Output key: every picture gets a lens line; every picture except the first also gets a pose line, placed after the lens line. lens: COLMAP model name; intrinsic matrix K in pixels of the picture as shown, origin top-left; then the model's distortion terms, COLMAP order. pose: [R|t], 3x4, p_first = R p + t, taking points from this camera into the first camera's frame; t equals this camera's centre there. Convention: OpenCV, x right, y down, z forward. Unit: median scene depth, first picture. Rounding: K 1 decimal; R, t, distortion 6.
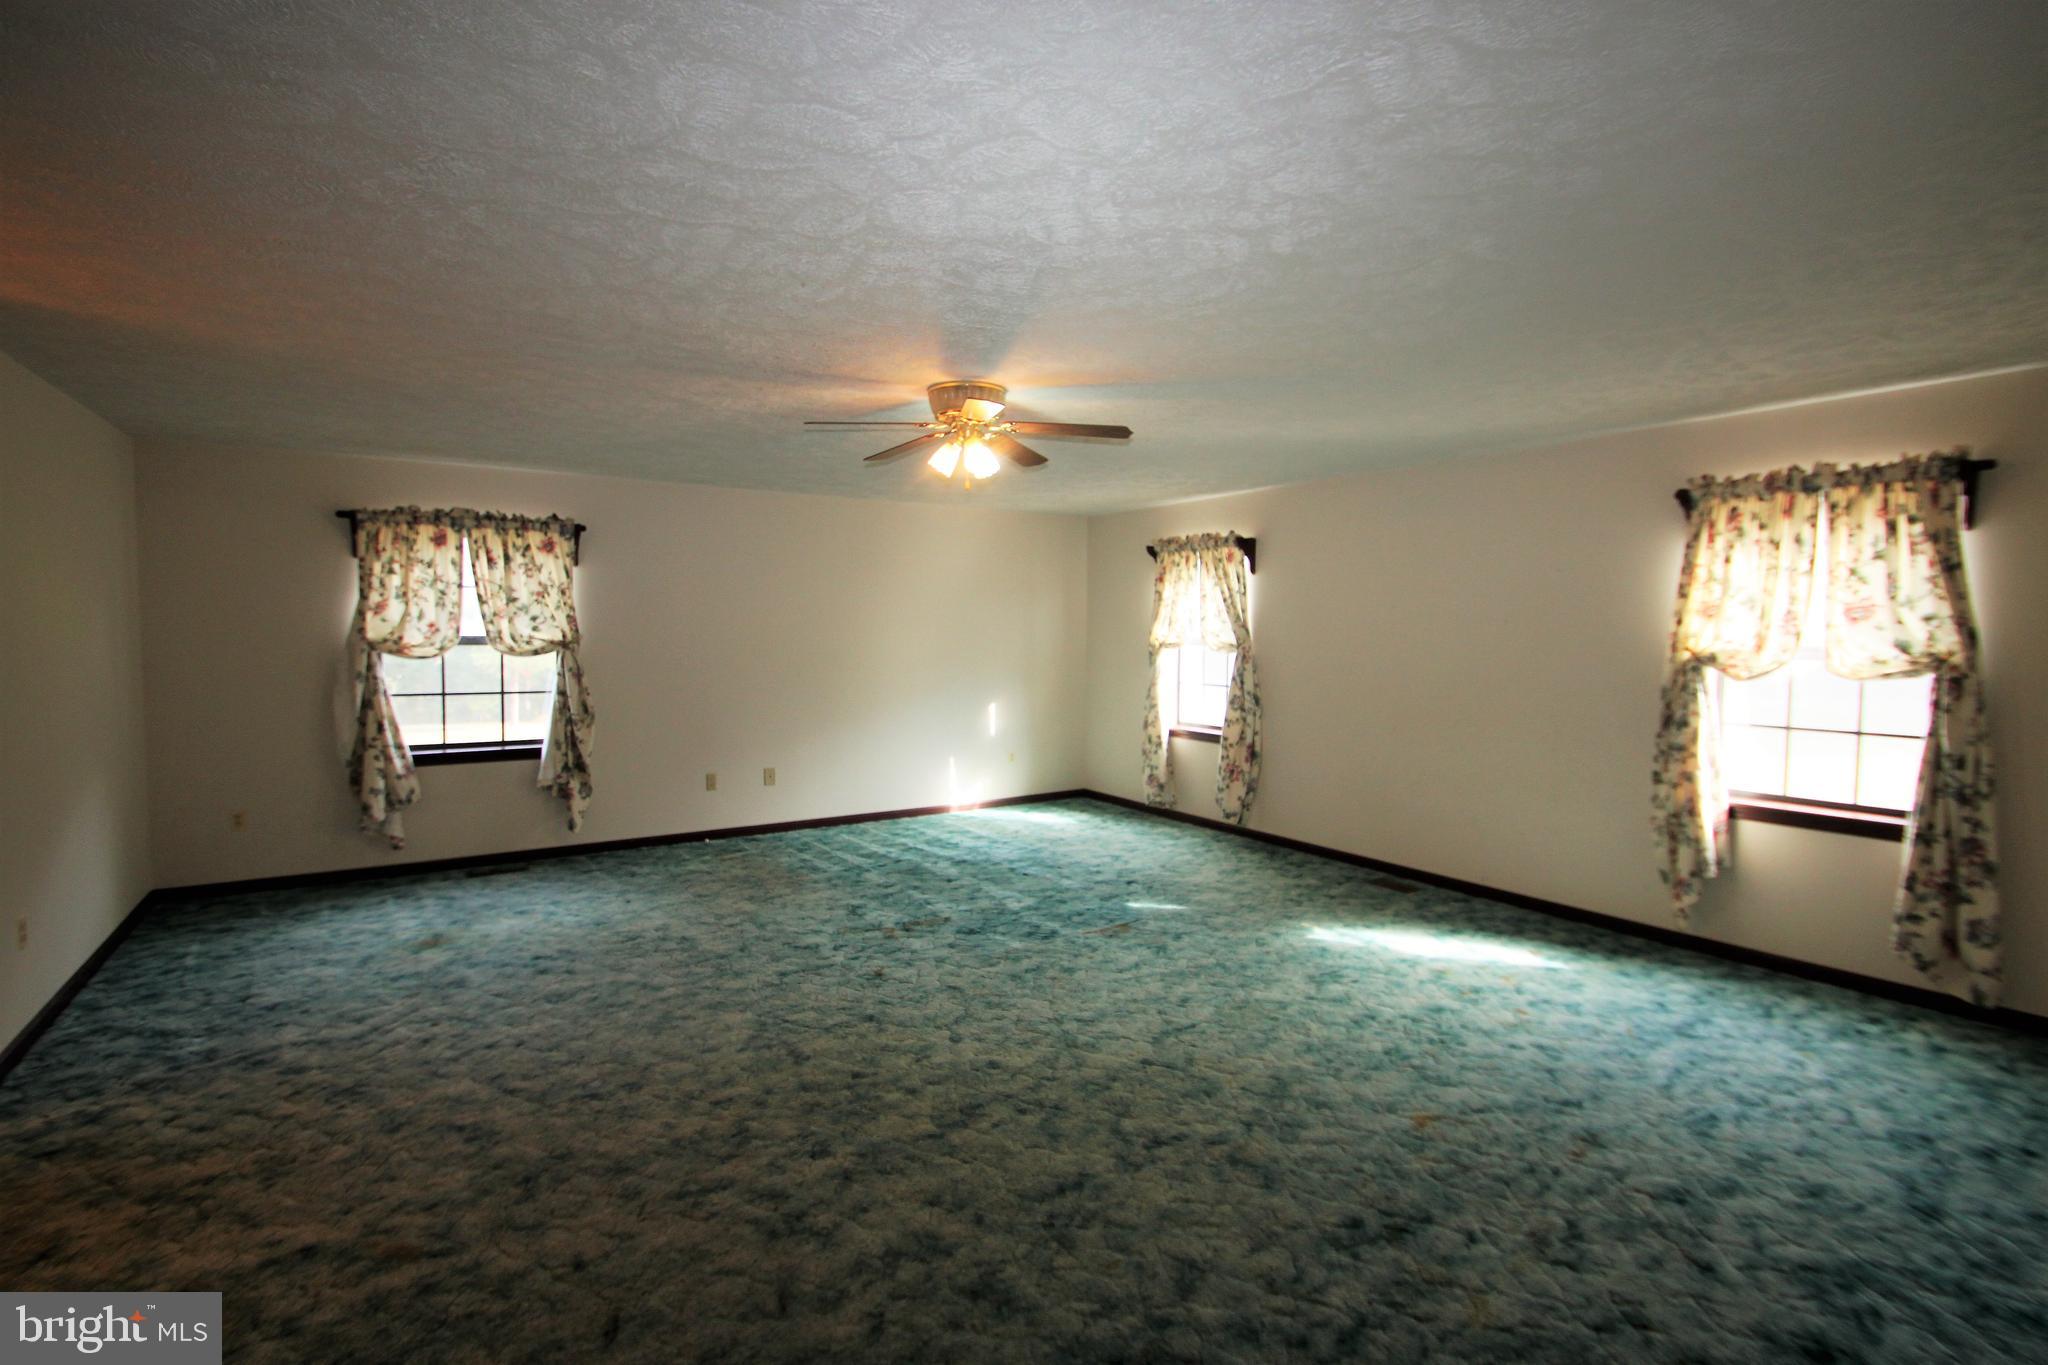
lens RADIAL K [[943.4, 0, 1013.2], [0, 943.4, 679.2], [0, 0, 1]] dist [0.007472, -0.012602]
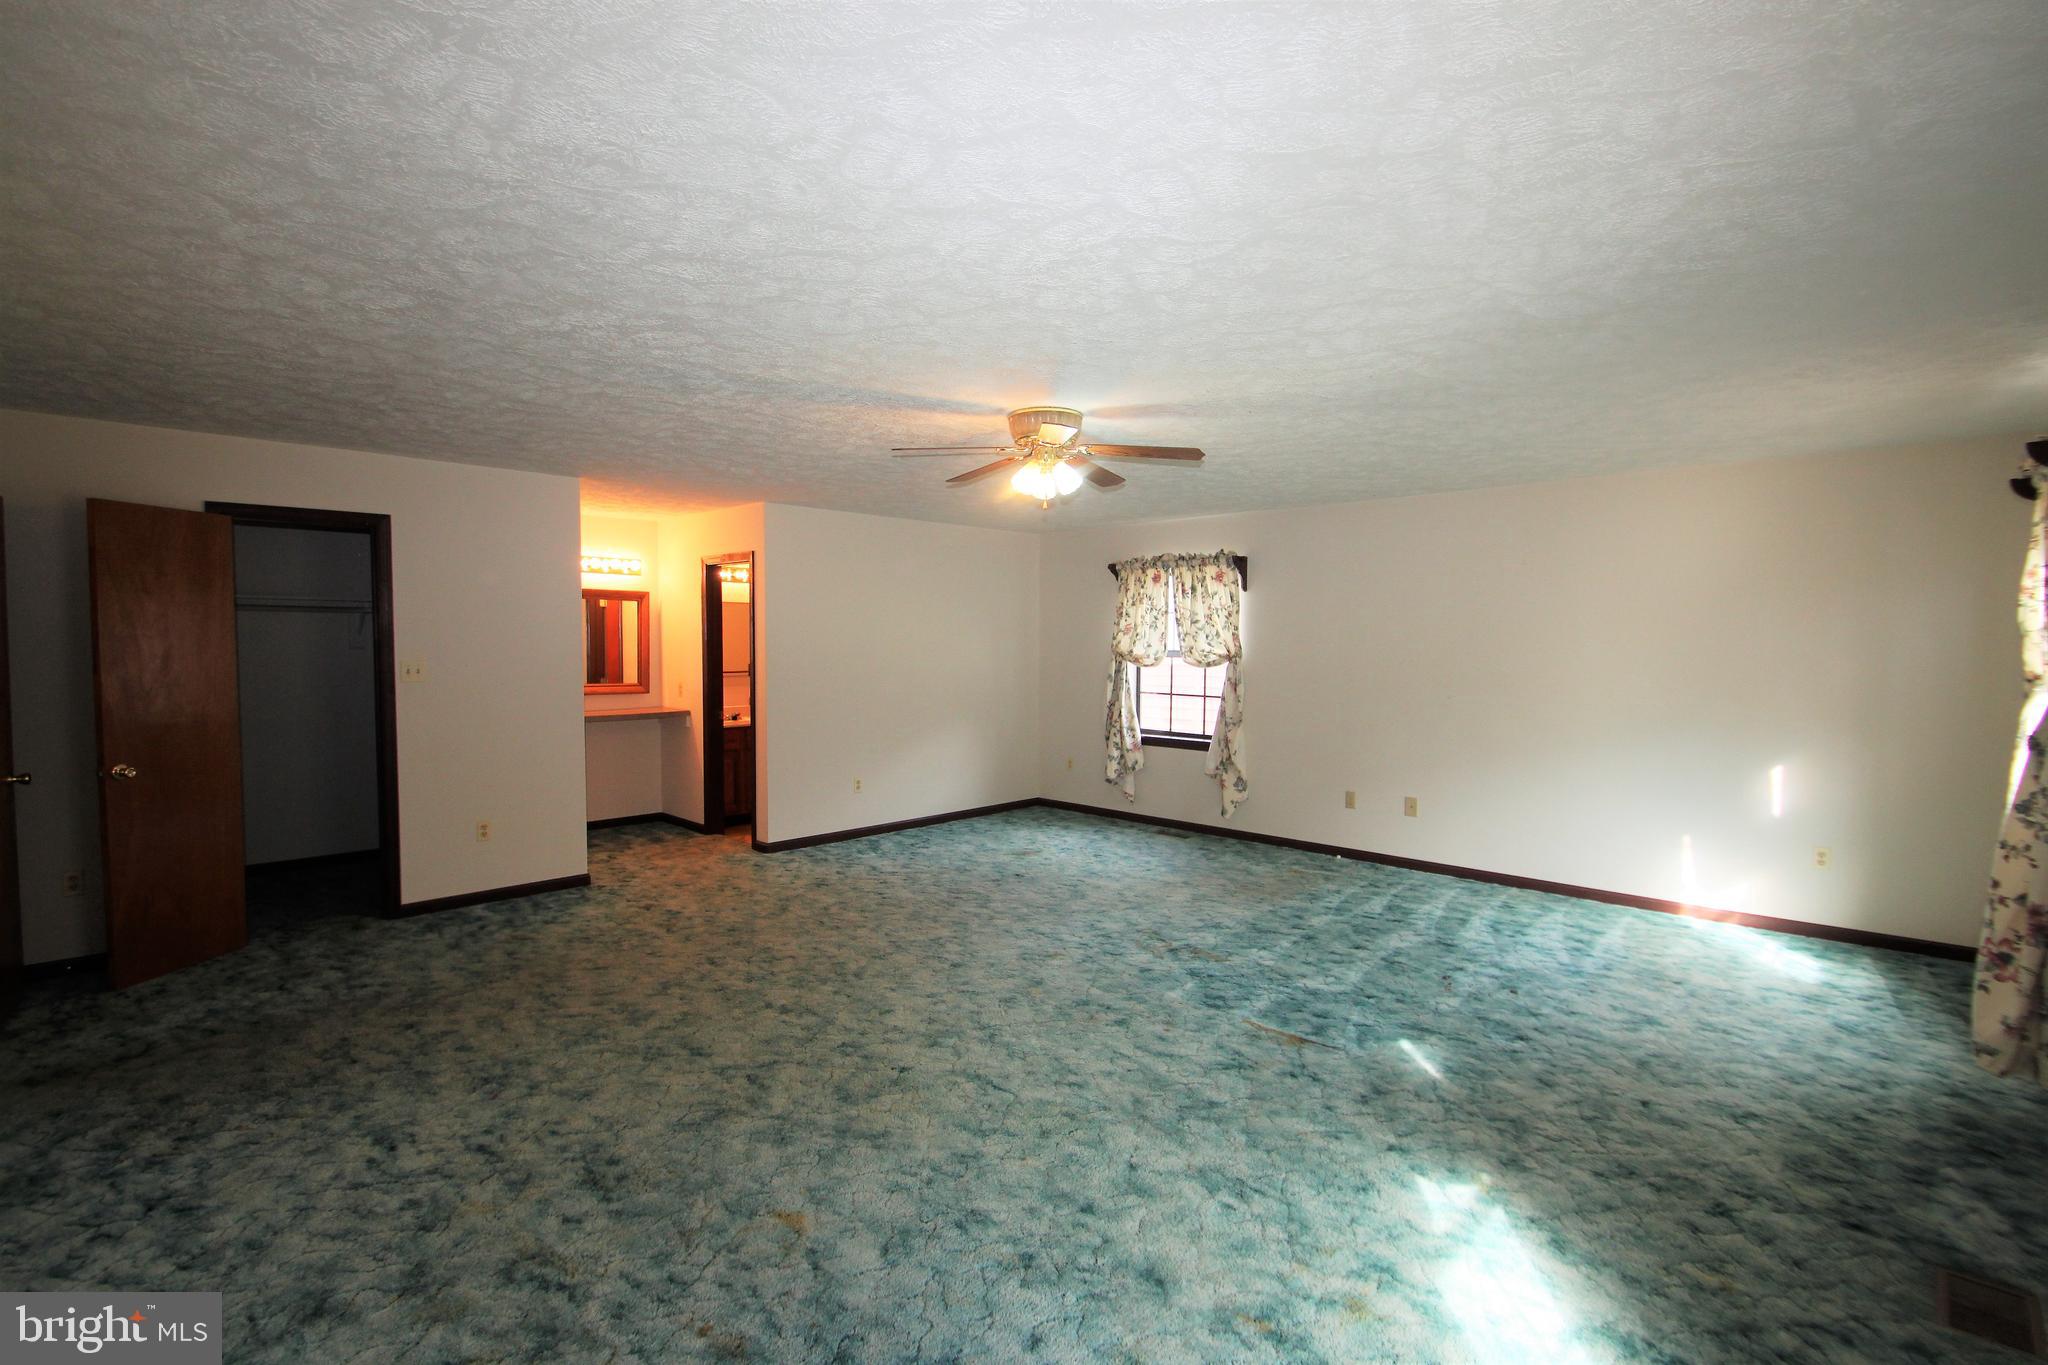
lens RADIAL K [[943.4, 0, 1015.6], [0, 943.4, 684.0], [0, 0, 1]] dist [0.007472, -0.012602]
pose [[0.221119, 0.040064, -0.974423, 0.693244], [-0.056876, 0.997985, 0.028126, -0.025132], [0.973587, 0.049202, 0.222953, 0.531026]]
